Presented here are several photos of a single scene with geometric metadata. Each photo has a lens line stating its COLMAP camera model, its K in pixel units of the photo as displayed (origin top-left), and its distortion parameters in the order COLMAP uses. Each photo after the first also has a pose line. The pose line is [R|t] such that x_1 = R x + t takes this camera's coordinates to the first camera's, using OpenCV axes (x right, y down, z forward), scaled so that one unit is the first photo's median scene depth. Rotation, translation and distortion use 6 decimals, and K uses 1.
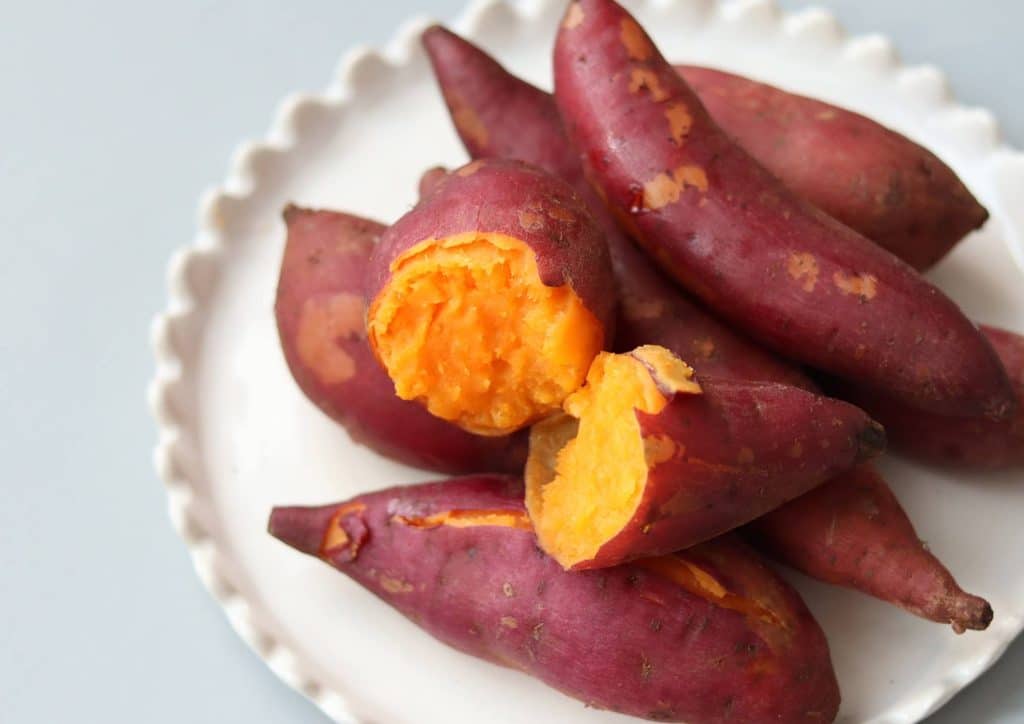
lens RADIAL K [[3263.9, 0, 512.0], [0, 3263.9, 362.0], [0, 0, 1]] dist [-0.278010, 0.619735]
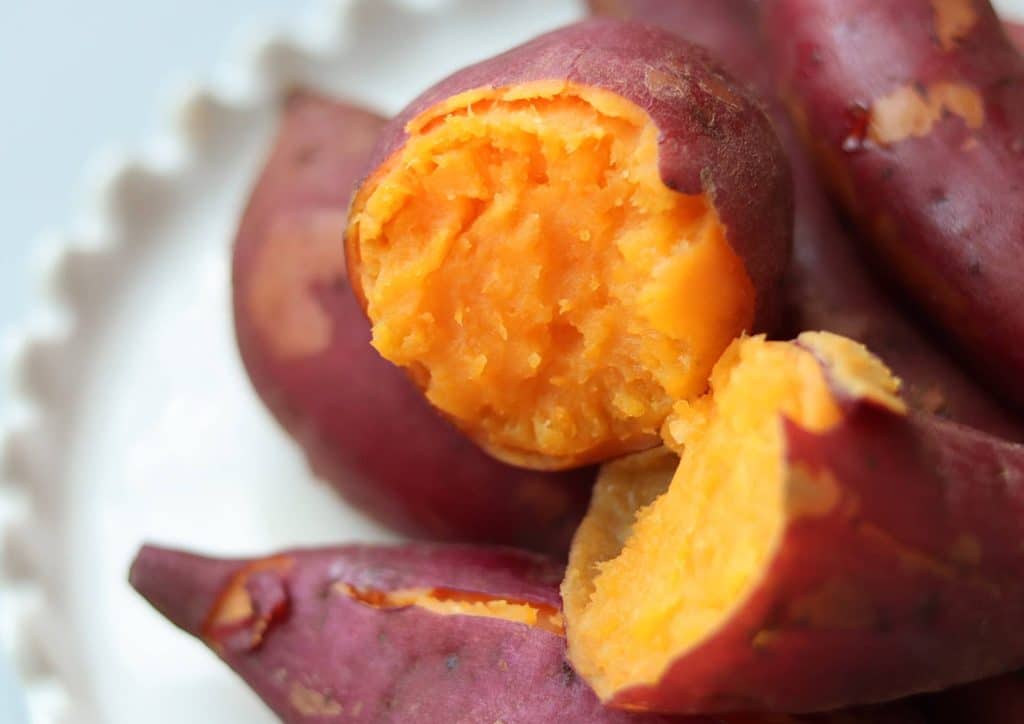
lens RADIAL K [[3263.9, 0, 512.0], [0, 3263.9, 362.0], [0, 0, 1]] dist [-0.278010, 0.619735]
pose [[0.977720, 0.186710, -0.095935, 0.042411], [-0.200013, 0.967325, -0.155812, 0.094999], [0.063708, 0.171529, 0.983117, 0.446574]]
